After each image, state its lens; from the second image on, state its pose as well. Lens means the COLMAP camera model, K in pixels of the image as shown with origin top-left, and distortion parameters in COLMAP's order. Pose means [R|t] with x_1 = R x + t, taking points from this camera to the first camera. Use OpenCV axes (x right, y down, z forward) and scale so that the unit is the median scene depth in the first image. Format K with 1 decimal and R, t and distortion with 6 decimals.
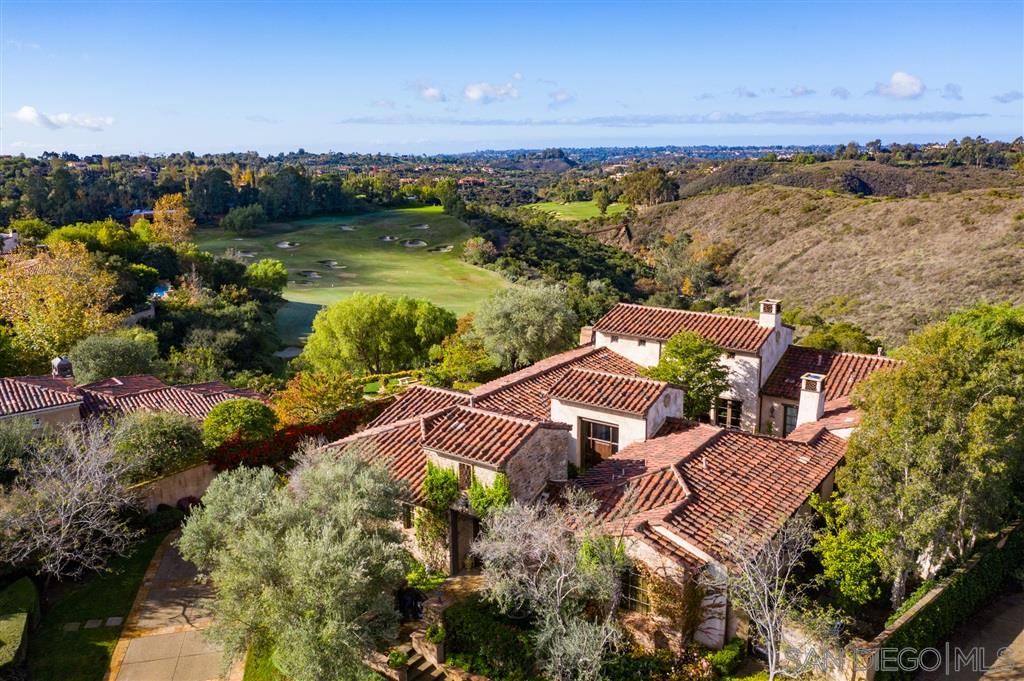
lens RADIAL K [[963.0, 0, 512.0], [0, 963.0, 340.5], [0, 0, 1]] dist [0.014238, 0.009877]
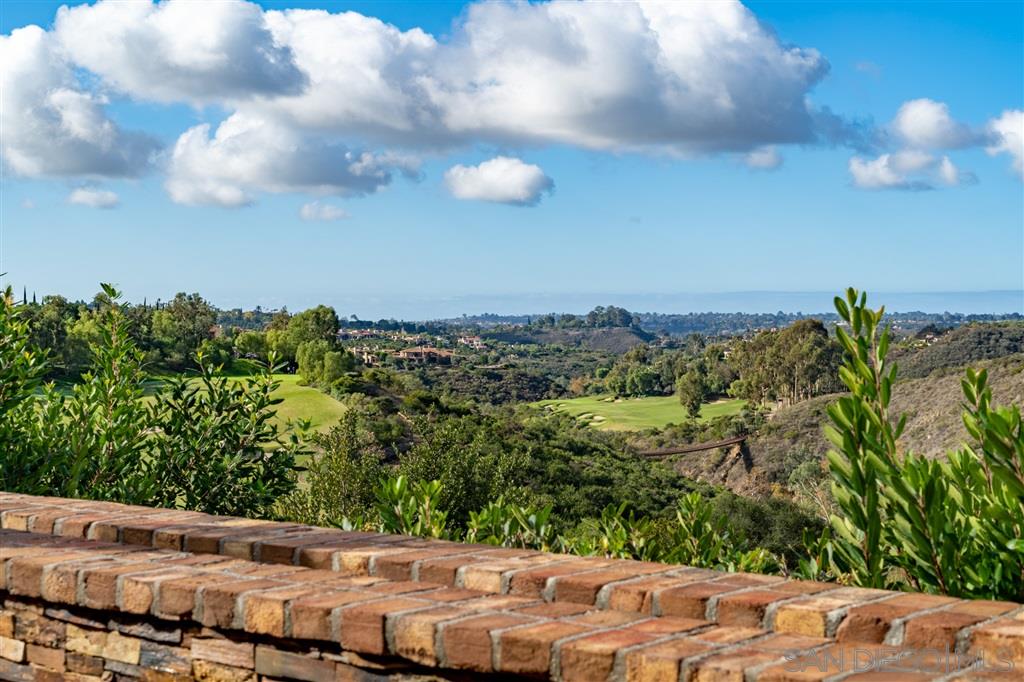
lens RADIAL K [[1650.7, 0, 512.0], [0, 1650.7, 341.0], [0, 0, 1]] dist [0.009679, -0.037434]
pose [[0.998514, 0.012901, -0.052956, 0.048388], [-0.024070, 0.976086, -0.216050, 0.005264], [0.048902, 0.217003, 0.974945, 0.212538]]
